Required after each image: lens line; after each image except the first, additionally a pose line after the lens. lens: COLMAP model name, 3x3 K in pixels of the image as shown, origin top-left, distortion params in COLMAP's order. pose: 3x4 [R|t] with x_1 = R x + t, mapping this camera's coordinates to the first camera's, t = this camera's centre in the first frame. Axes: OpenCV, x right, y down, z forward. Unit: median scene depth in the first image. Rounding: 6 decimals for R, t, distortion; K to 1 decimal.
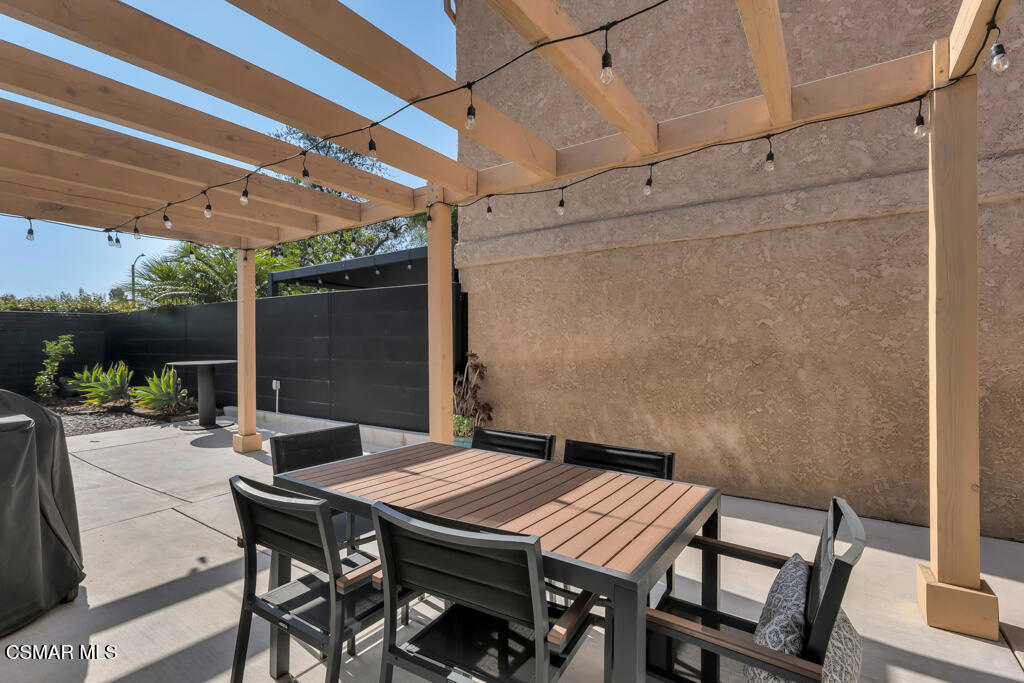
lens RADIAL K [[472.4, 0, 510.8], [0, 472.4, 343.4], [0, 0, 1]] dist [-0.001852, -0.000667]
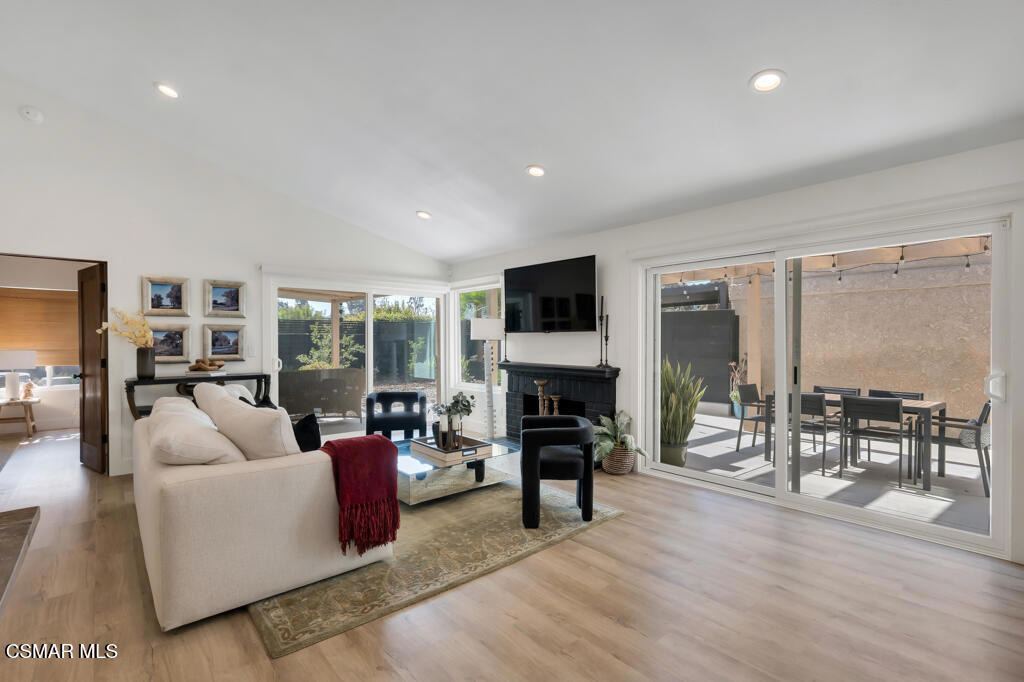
lens RADIAL K [[472.4, 0, 514.2], [0, 472.4, 341.5], [0, 0, 1]] dist [-0.001852, -0.000667]
pose [[0.965935, 0.010361, -0.258577, -0.556082], [-0.010367, 0.999945, 0.001342, -0.017560], [0.258576, 0.001384, 0.965990, -1.007667]]
